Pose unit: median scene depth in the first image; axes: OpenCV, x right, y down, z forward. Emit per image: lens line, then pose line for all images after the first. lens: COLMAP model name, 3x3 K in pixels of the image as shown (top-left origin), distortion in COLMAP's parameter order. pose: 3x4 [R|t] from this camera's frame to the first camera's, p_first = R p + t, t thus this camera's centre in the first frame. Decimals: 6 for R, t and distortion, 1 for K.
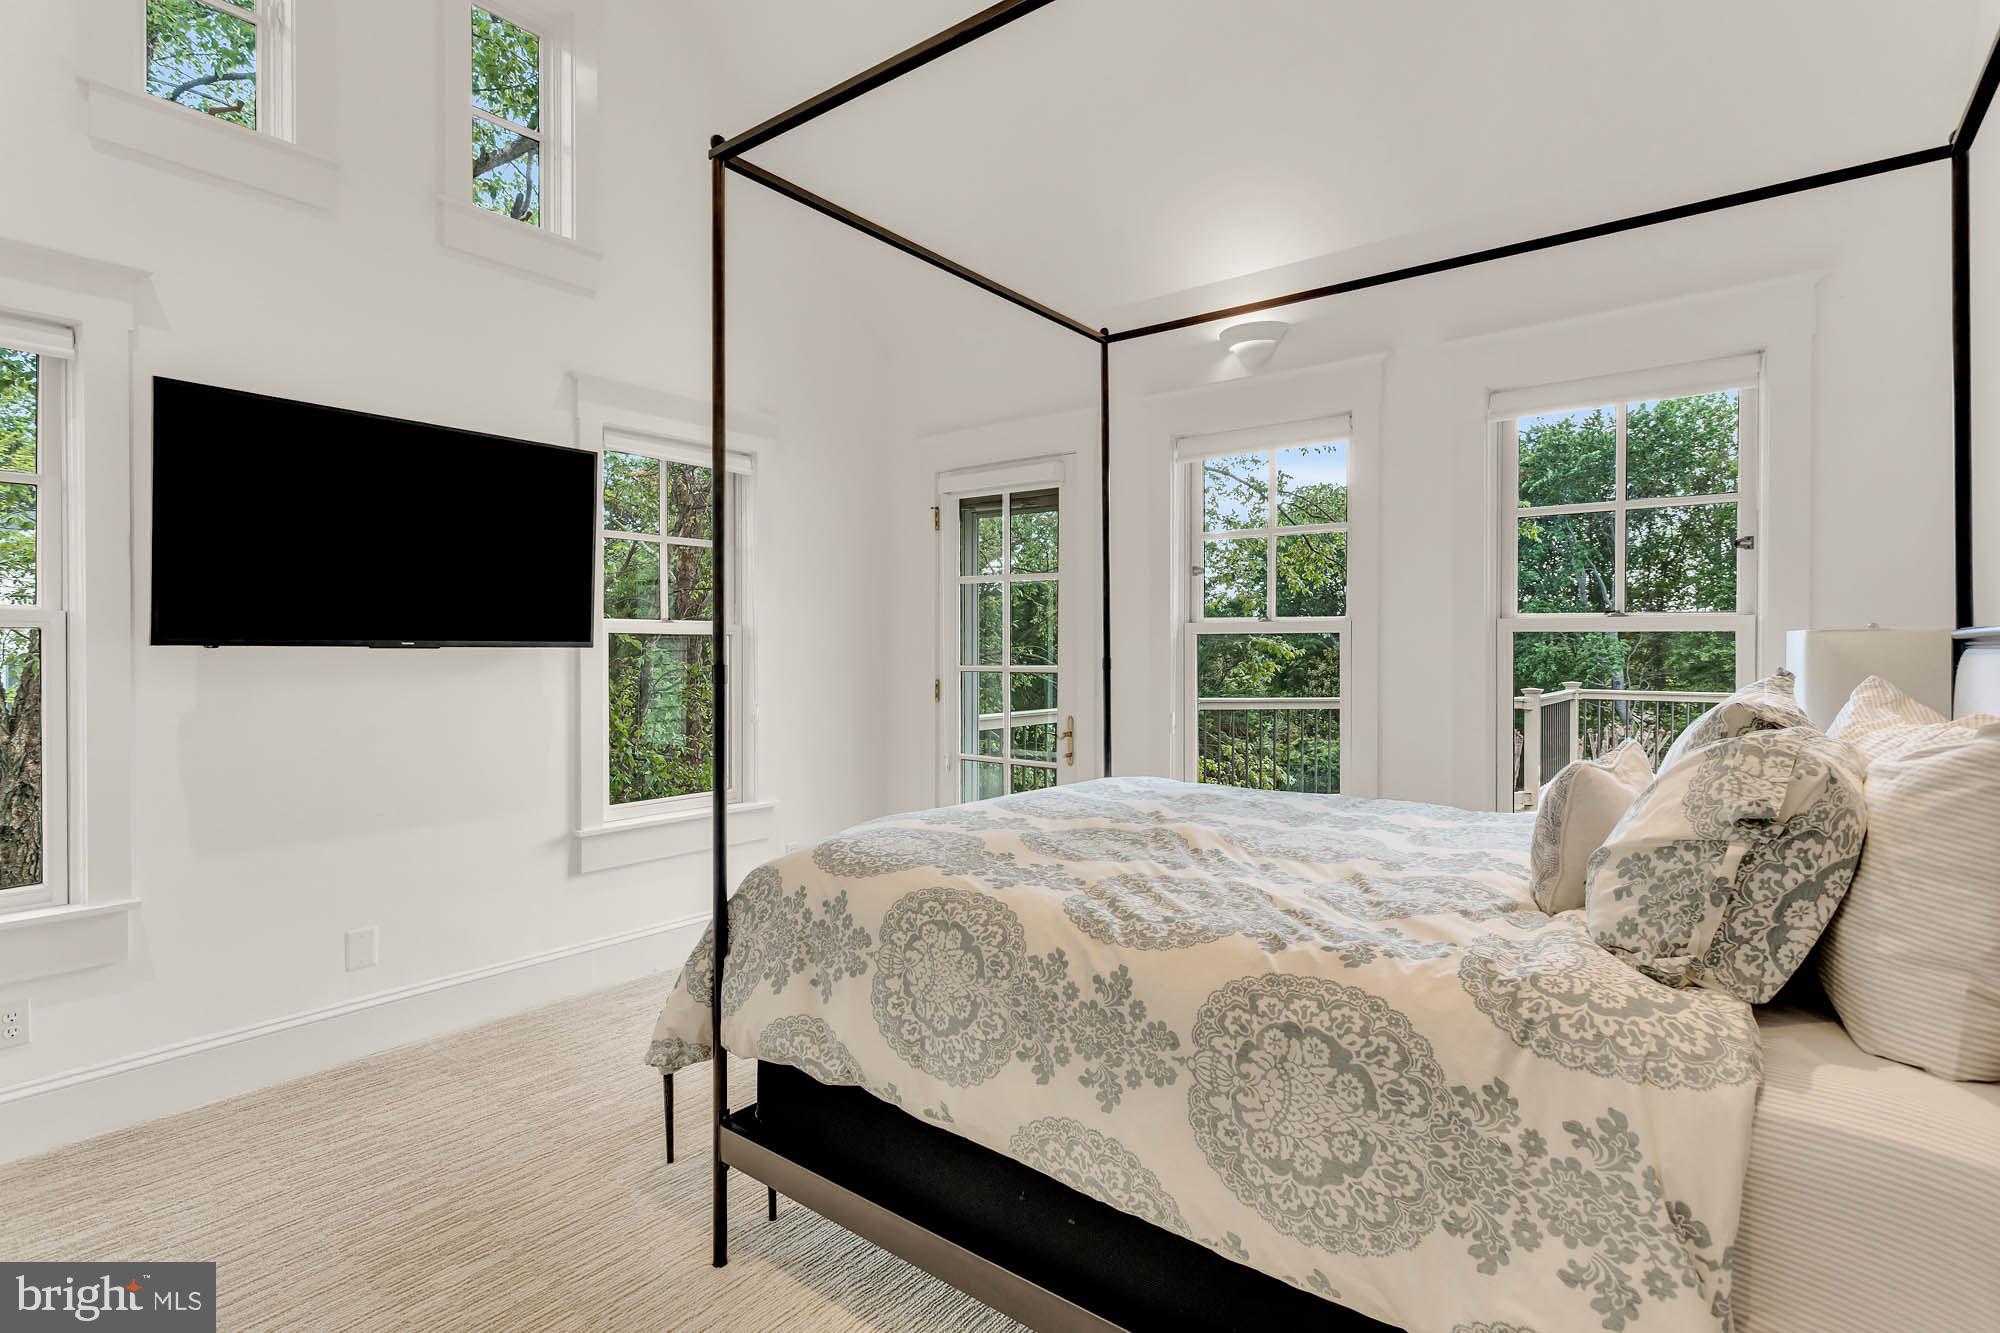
lens RADIAL K [[961.7, 0, 1001.3], [0, 961.7, 655.3], [0, 0, 1]] dist [-0.003359, -0.000206]
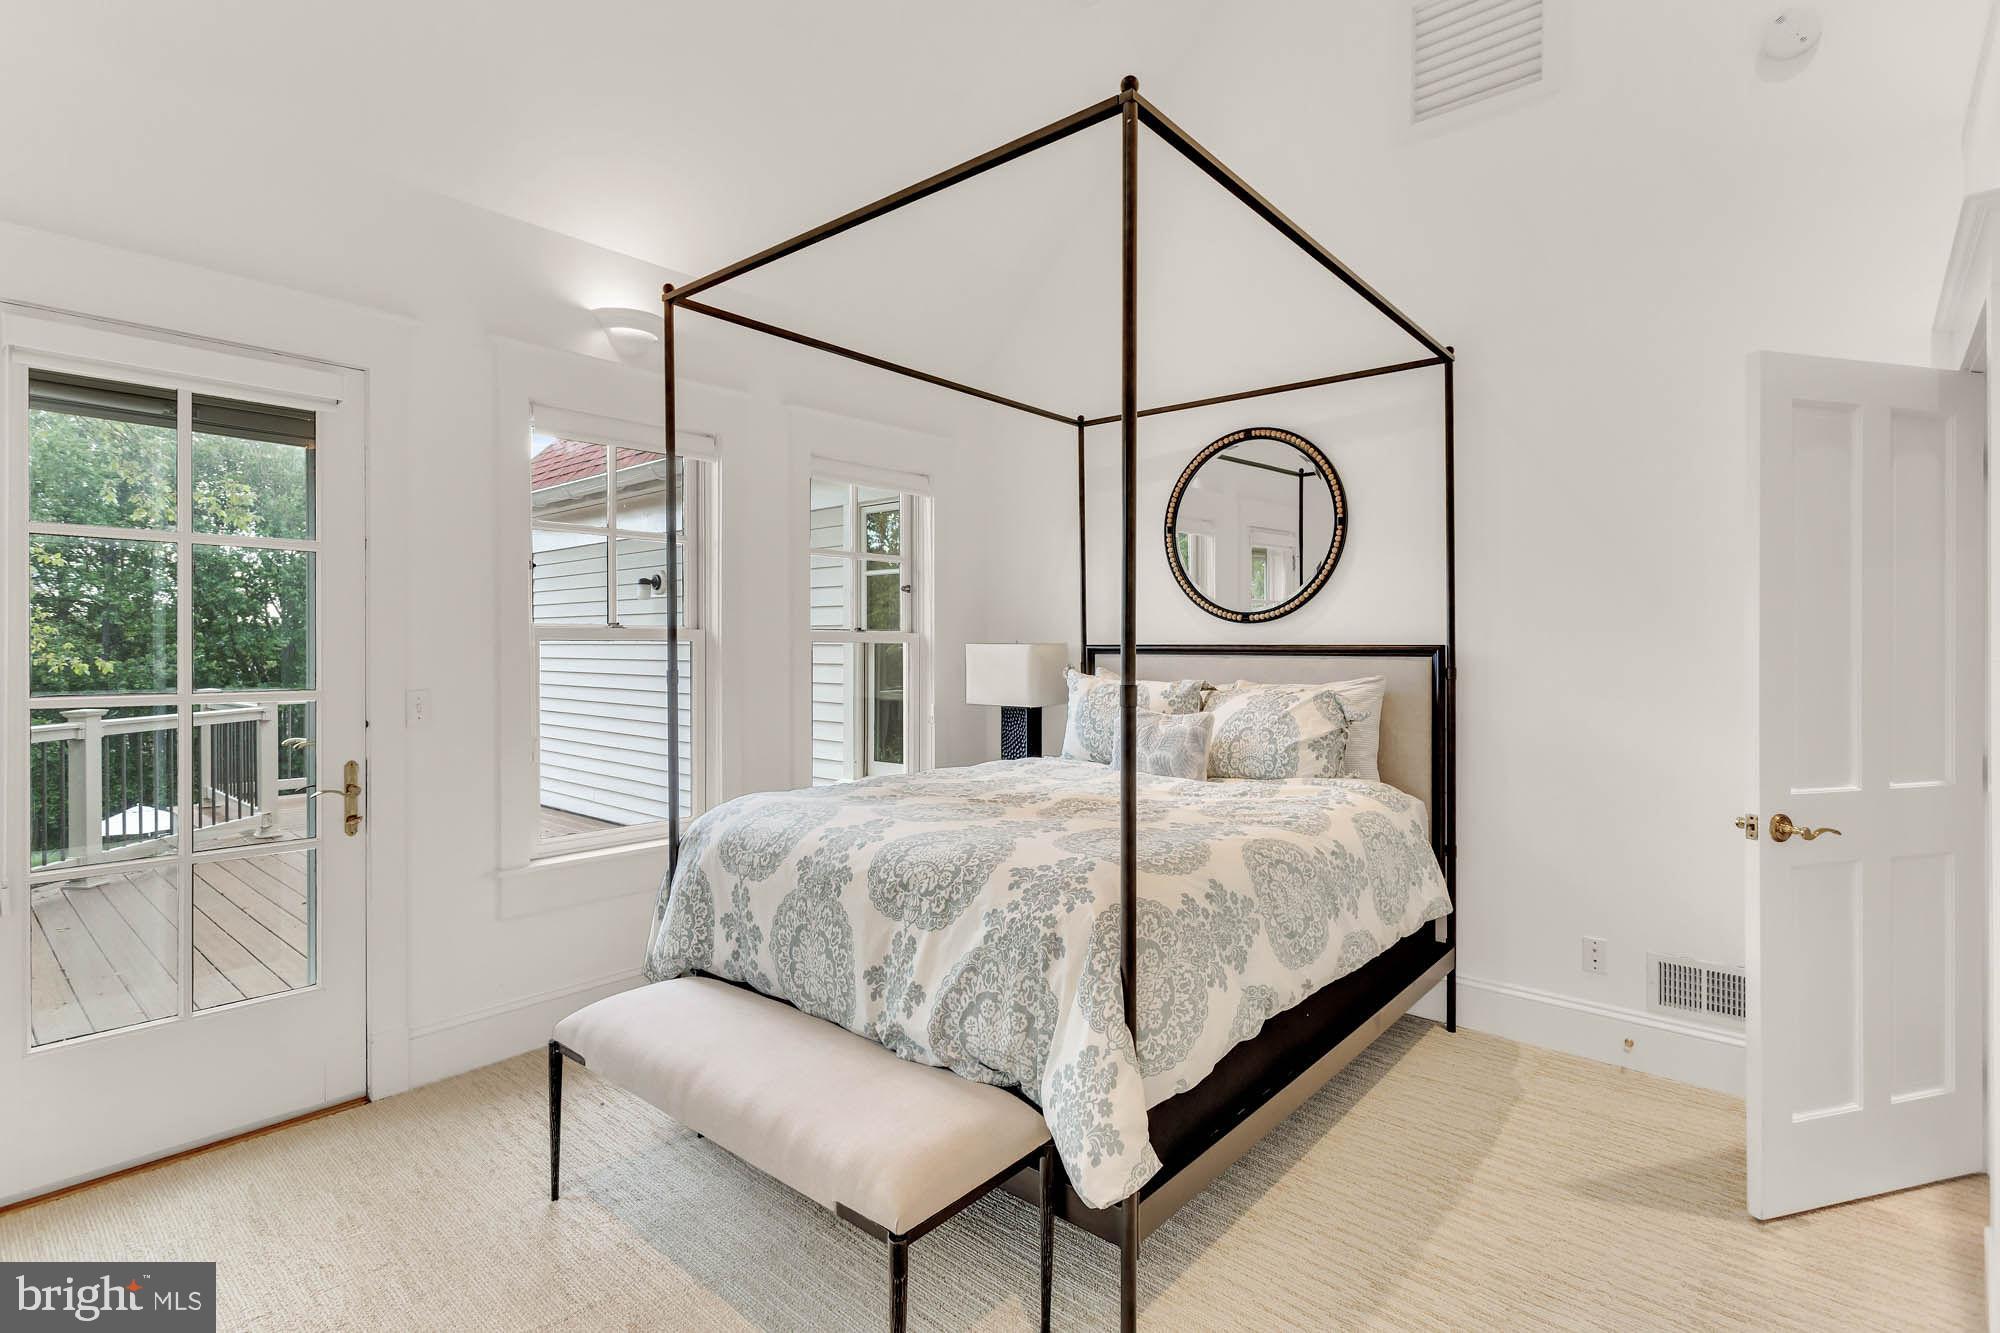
lens RADIAL K [[961.7, 0, 1000.6], [0, 961.7, 656.2], [0, 0, 1]] dist [-0.003359, -0.000206]
pose [[0.059301, -0.008895, 0.998200, -1.275574], [0.010204, 0.999913, 0.008304, -0.025877], [-0.998188, 0.009694, 0.059387, 1.159303]]
